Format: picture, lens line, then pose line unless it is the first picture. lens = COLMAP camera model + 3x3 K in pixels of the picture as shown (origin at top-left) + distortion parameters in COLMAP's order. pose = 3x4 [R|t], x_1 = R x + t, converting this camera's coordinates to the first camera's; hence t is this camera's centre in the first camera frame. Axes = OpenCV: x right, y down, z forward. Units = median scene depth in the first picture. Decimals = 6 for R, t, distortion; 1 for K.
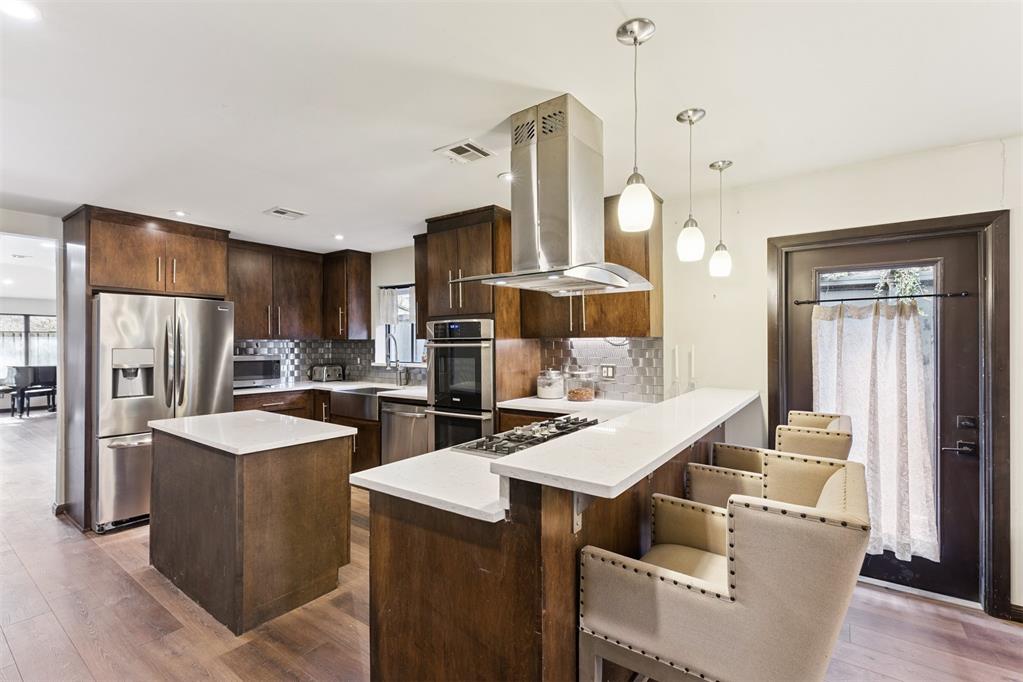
lens RADIAL K [[471.9, 0, 518.7], [0, 471.9, 341.4], [0, 0, 1]] dist [0.008180, -0.001469]
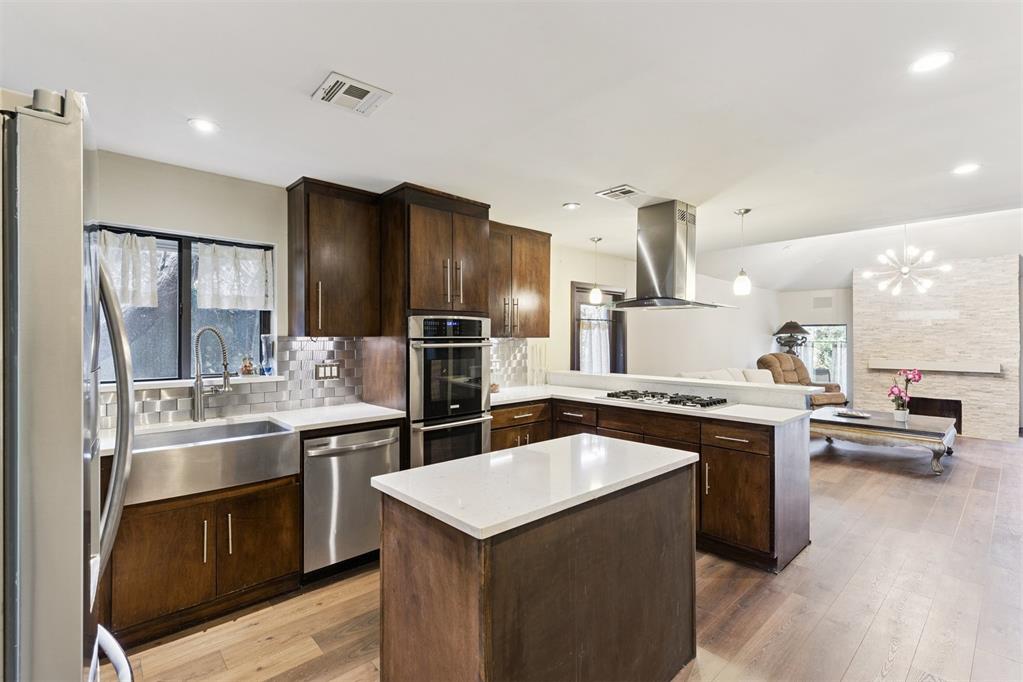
lens RADIAL K [[471.9, 0, 500.4], [0, 471.9, 340.8], [0, 0, 1]] dist [0.008180, -0.001469]
pose [[0.192057, -0.003338, 0.981378, -0.947381], [-0.003231, 0.999987, 0.004034, -0.003601], [-0.981379, -0.003946, 0.192043, 0.717143]]
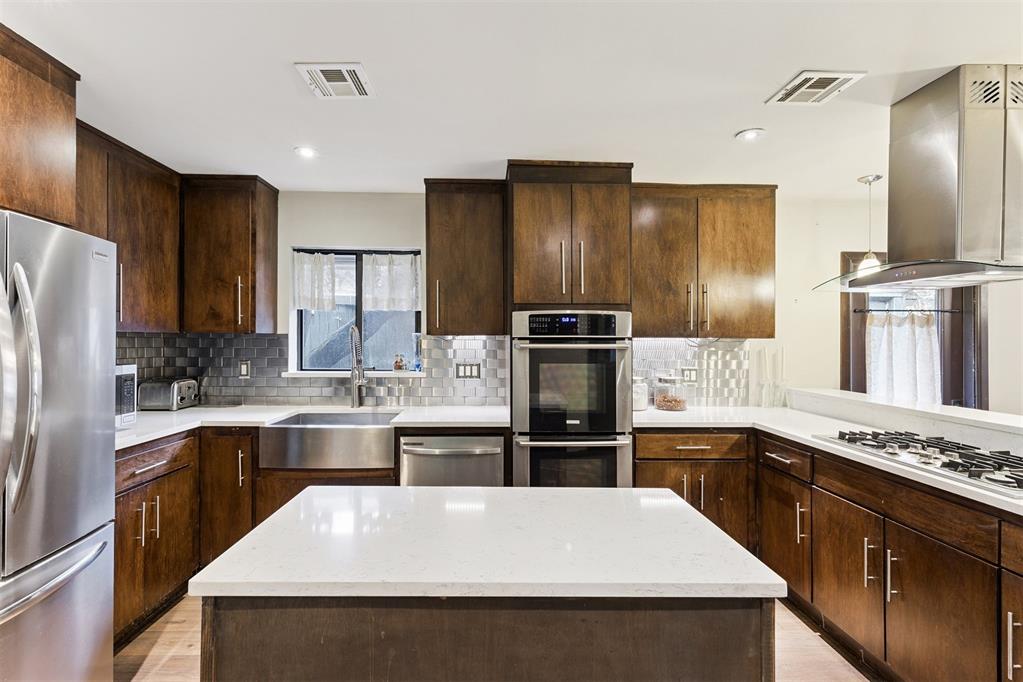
lens RADIAL K [[471.9, 0, 520.2], [0, 471.9, 340.3], [0, 0, 1]] dist [0.008180, -0.001469]
pose [[0.788657, 0.007887, 0.614783, -0.613433], [-0.012194, 0.999922, 0.002815, -0.001769], [-0.614713, -0.009716, 0.788691, 0.464993]]
